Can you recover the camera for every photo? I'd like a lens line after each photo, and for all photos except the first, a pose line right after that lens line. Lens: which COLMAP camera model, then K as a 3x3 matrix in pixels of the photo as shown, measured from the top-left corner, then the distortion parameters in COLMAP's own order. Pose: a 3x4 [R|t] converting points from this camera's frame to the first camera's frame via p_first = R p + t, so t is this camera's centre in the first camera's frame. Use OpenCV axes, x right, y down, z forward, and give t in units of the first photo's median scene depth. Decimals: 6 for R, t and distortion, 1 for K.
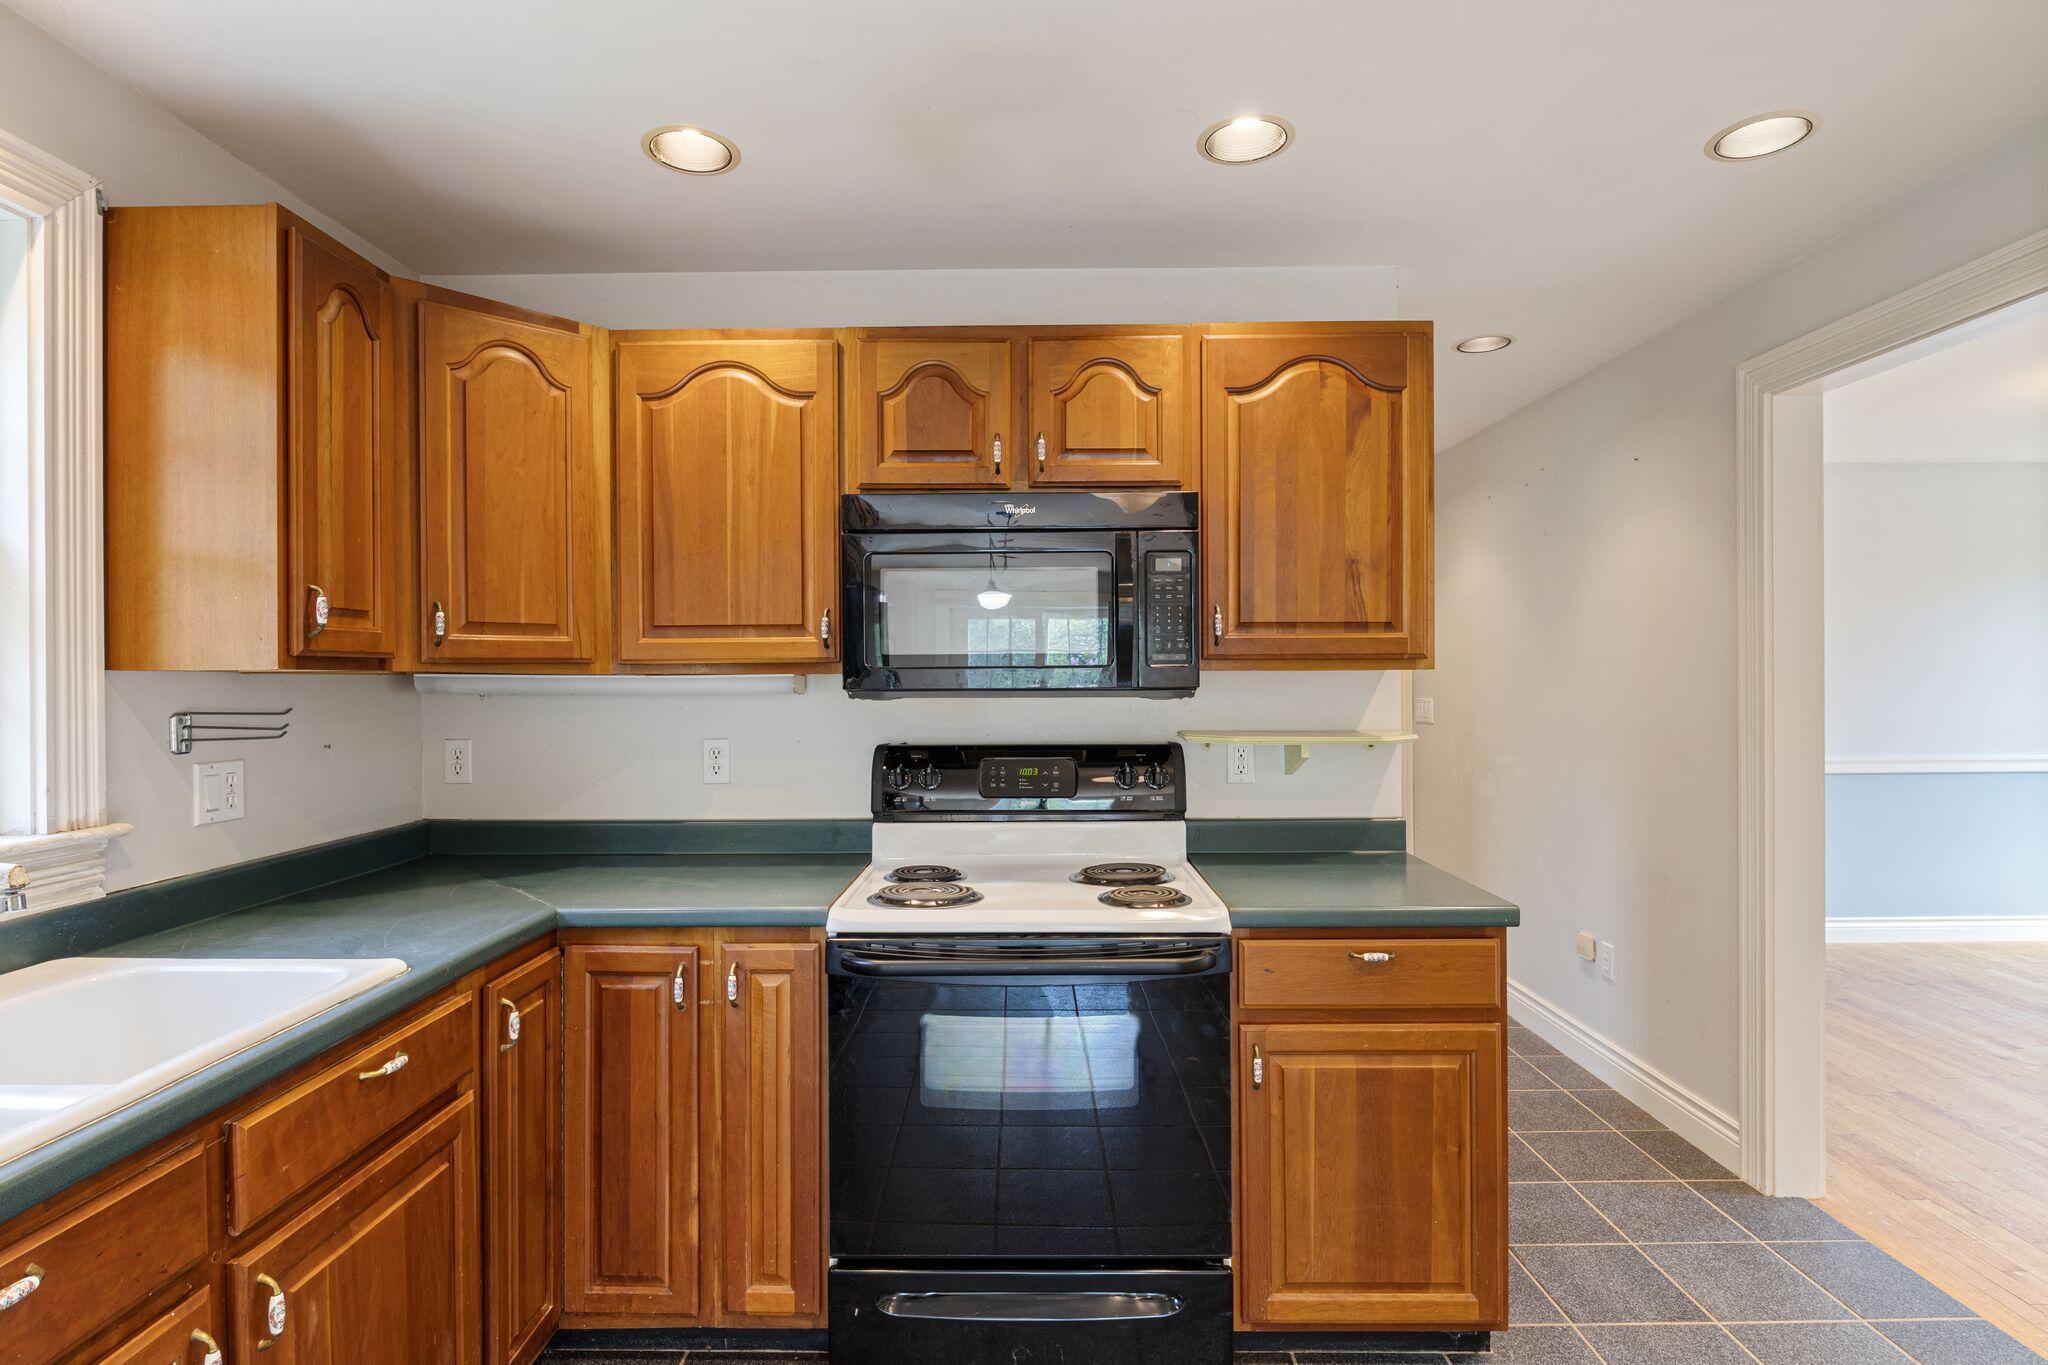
lens RADIAL K [[1035.5, 0, 1019.6], [0, 1035.5, 676.9], [0, 0, 1]] dist [-0.008459, 0.000225]
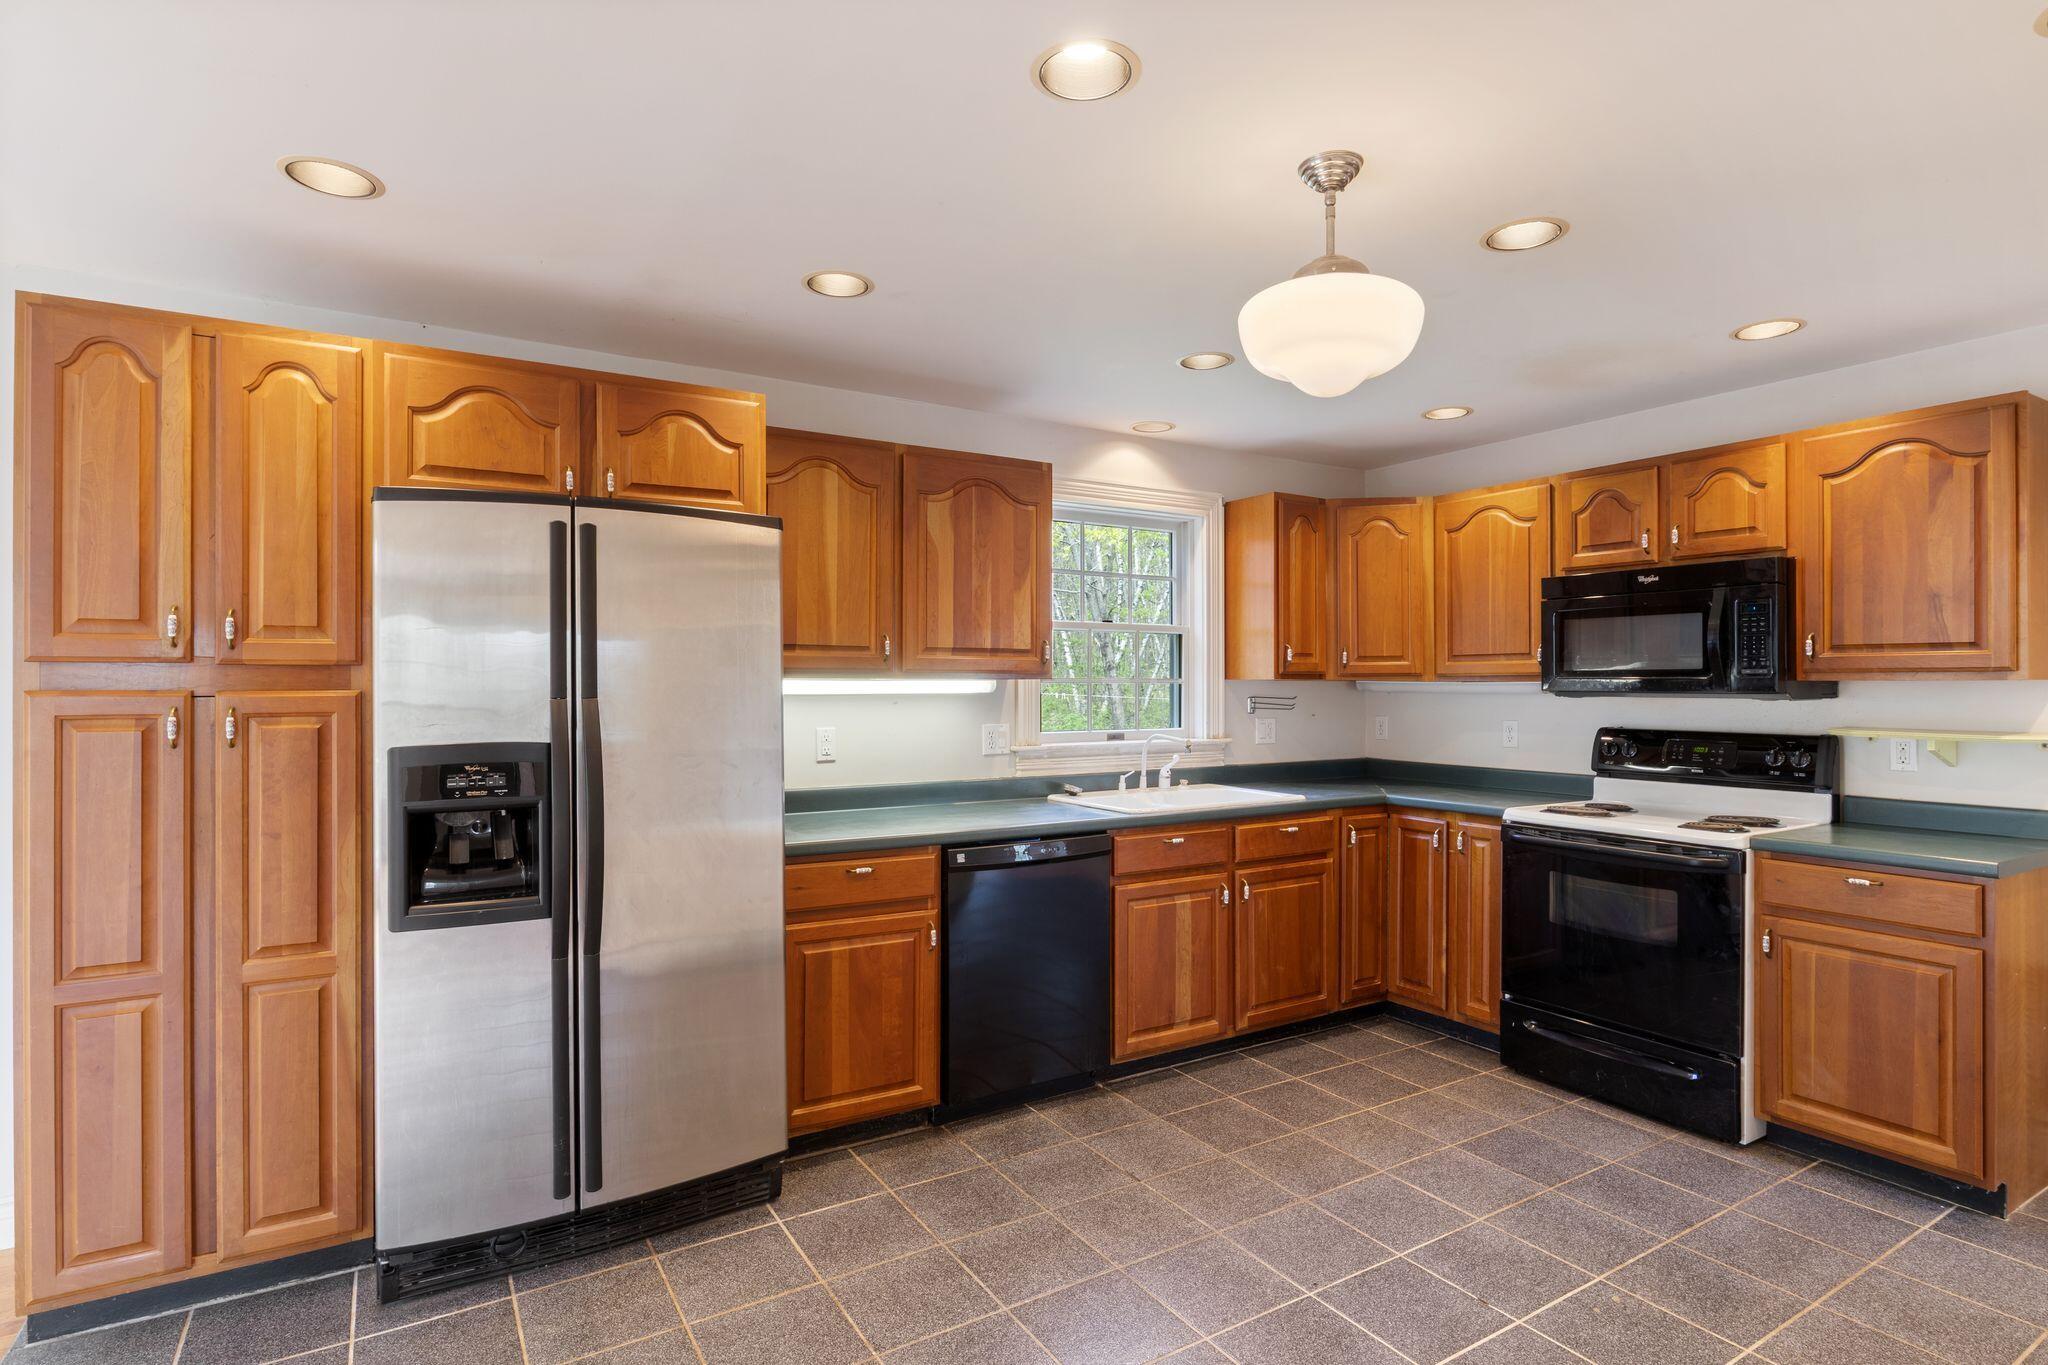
lens RADIAL K [[1035.5, 0, 1009.8], [0, 1035.5, 682.3], [0, 0, 1]] dist [-0.008459, 0.000225]
pose [[0.524037, 0.004665, -0.851683, 0.836216], [-0.004556, 0.999986, 0.002674, -0.002754], [0.851683, 0.002479, 0.524051, -0.662740]]
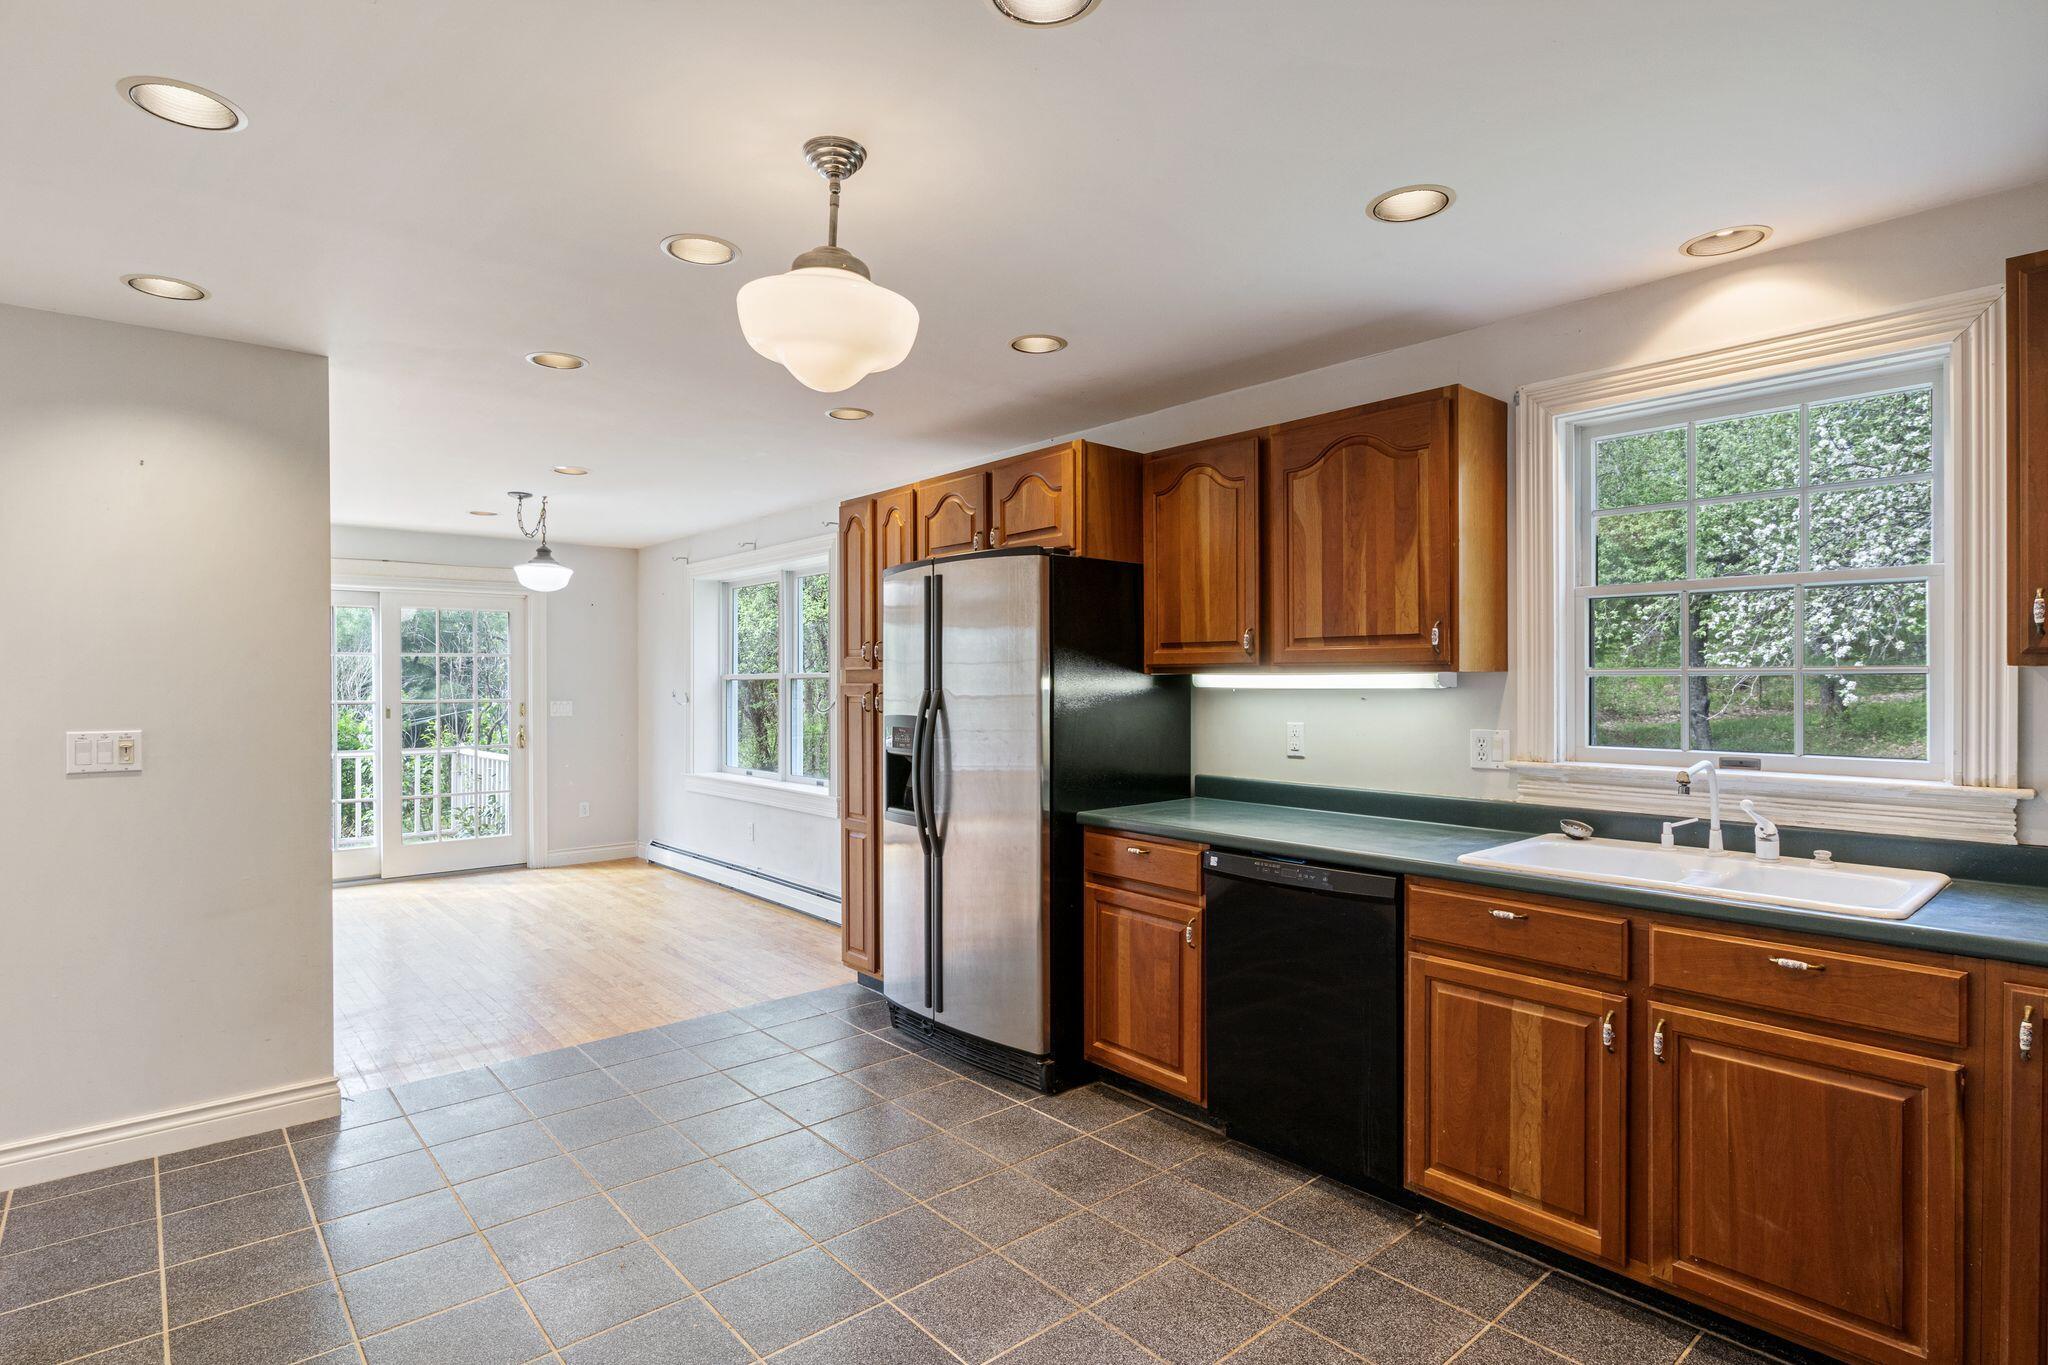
lens RADIAL K [[1035.5, 0, 1014.9], [0, 1035.5, 687.9], [0, 0, 1]] dist [-0.008459, 0.000225]
pose [[-0.751764, 0.014675, -0.659268, 0.677715], [0.007434, 0.999877, 0.013781, -0.004755], [0.659390, 0.005459, -0.751781, 0.880177]]
